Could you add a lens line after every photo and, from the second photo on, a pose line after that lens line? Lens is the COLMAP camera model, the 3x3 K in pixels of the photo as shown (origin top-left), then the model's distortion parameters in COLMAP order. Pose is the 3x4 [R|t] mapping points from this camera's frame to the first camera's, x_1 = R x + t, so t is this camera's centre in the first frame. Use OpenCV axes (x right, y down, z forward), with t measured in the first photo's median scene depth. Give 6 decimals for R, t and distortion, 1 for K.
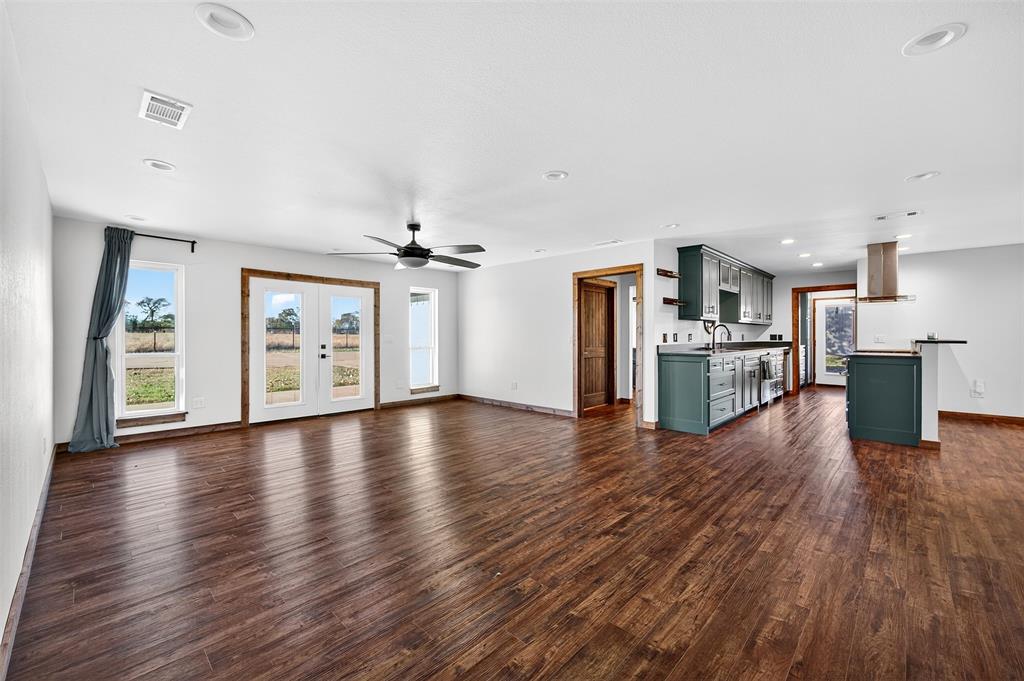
lens RADIAL K [[418.2, 0, 510.9], [0, 418.2, 333.3], [0, 0, 1]] dist [0.004209, -0.000238]
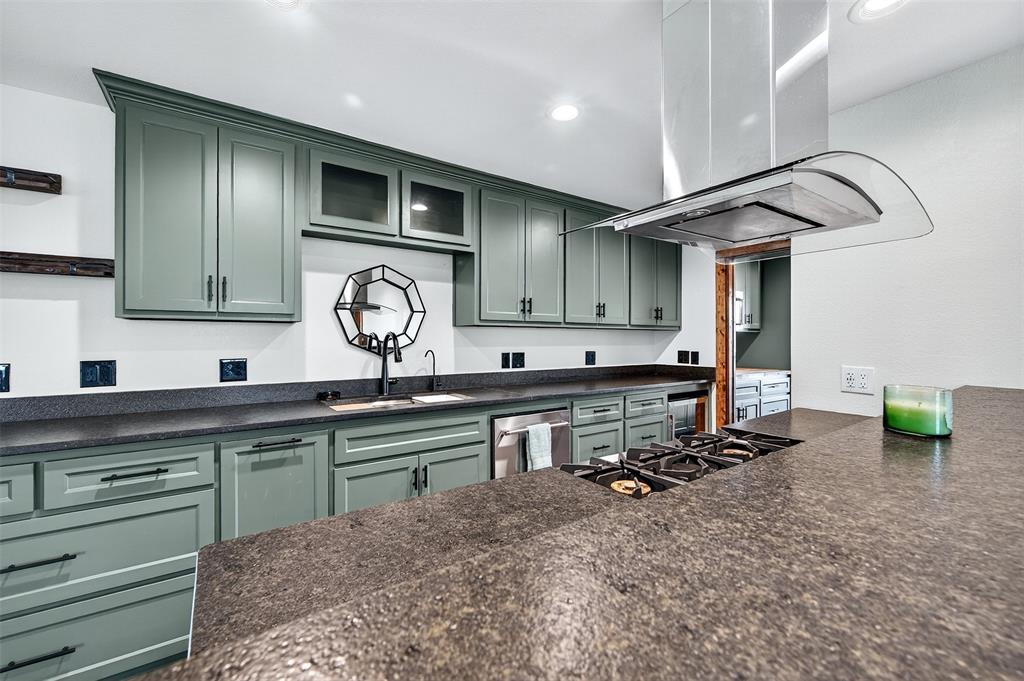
lens RADIAL K [[418.2, 0, 511.1], [0, 418.2, 339.0], [0, 0, 1]] dist [0.004209, -0.000238]
pose [[0.977836, -0.000752, -0.209369, 0.539615], [0.001455, 0.999994, 0.003203, -0.012261], [0.209365, -0.003437, 0.977832, 0.505350]]
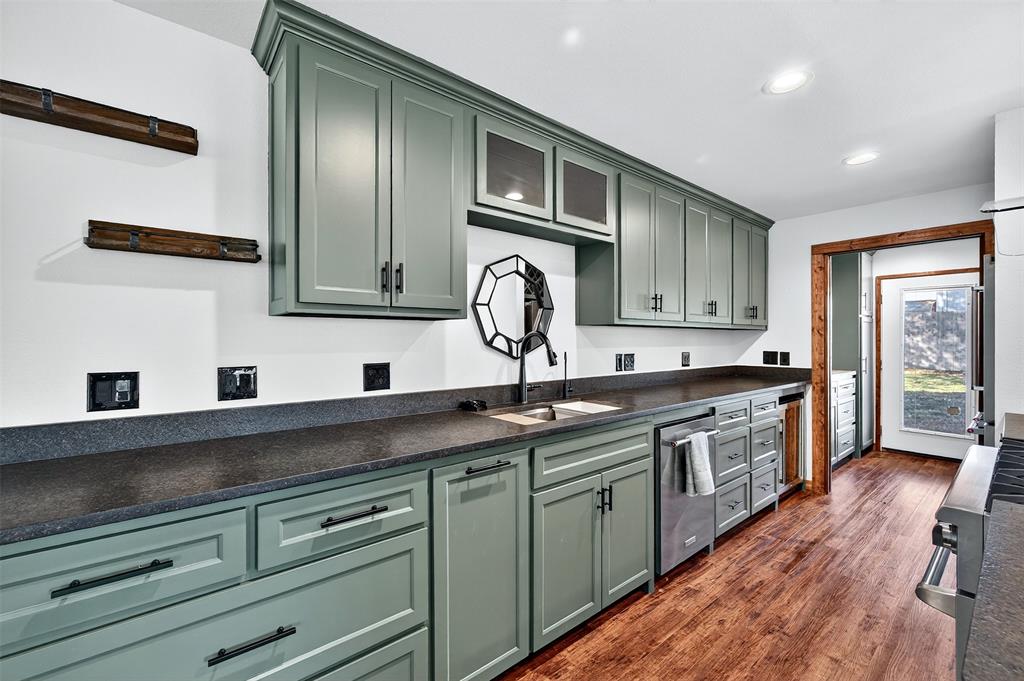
lens RADIAL K [[418.2, 0, 511.3], [0, 418.2, 339.2], [0, 0, 1]] dist [0.004209, -0.000238]
pose [[0.991435, -0.000321, -0.130604, 0.410923], [0.000972, 0.999987, 0.004922, -0.012890], [0.130601, -0.005006, 0.991422, 0.517893]]
